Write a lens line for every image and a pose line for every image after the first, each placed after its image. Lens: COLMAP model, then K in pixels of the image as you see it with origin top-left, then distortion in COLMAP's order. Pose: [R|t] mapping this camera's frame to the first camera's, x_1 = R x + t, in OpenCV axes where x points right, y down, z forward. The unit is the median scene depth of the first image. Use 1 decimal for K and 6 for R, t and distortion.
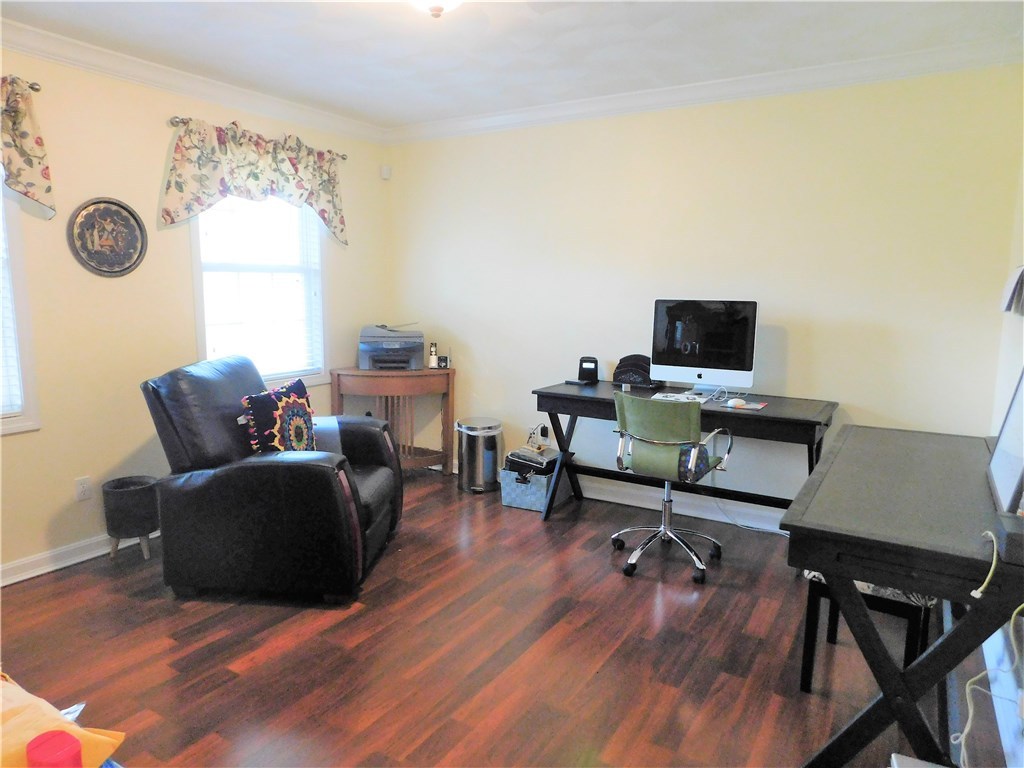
lens RADIAL K [[682.5, 0, 510.9], [0, 682.5, 387.3], [0, 0, 1]] dist [-0.067550, 0.049940]
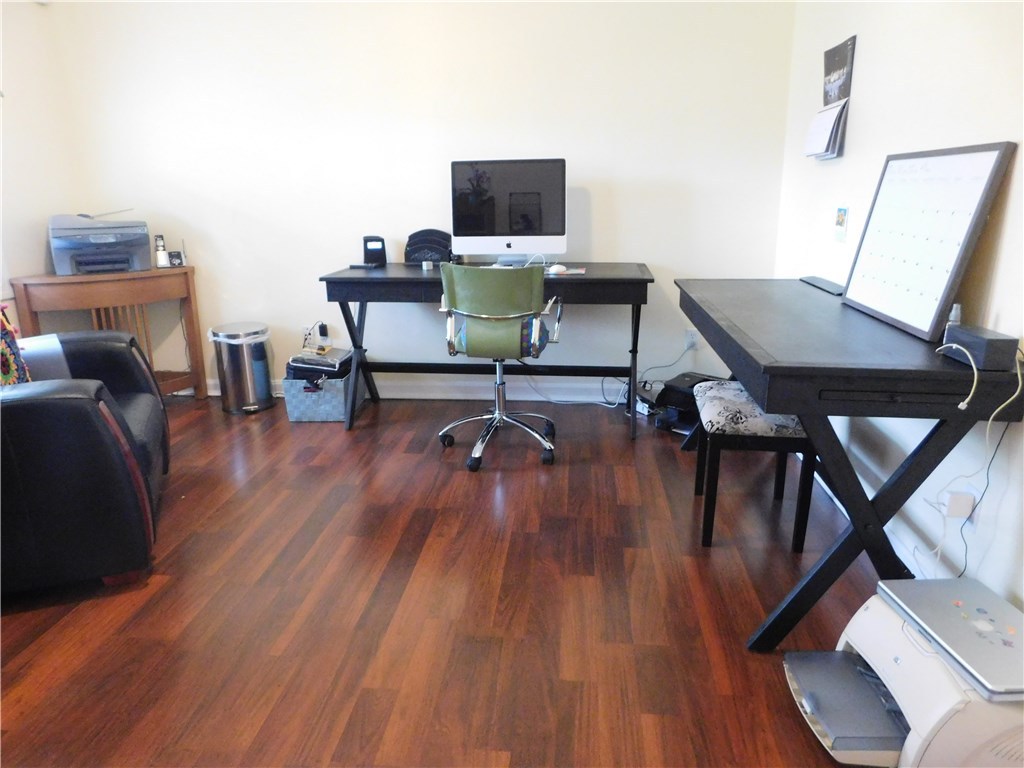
lens RADIAL K [[682.5, 0, 512.3], [0, 682.5, 385.6], [0, 0, 1]] dist [-0.067550, 0.049940]
pose [[0.900081, -0.141942, 0.411955, -0.111225], [0.085573, 0.984624, 0.152290, 0.027604], [-0.427237, -0.101821, 0.898388, 0.149397]]
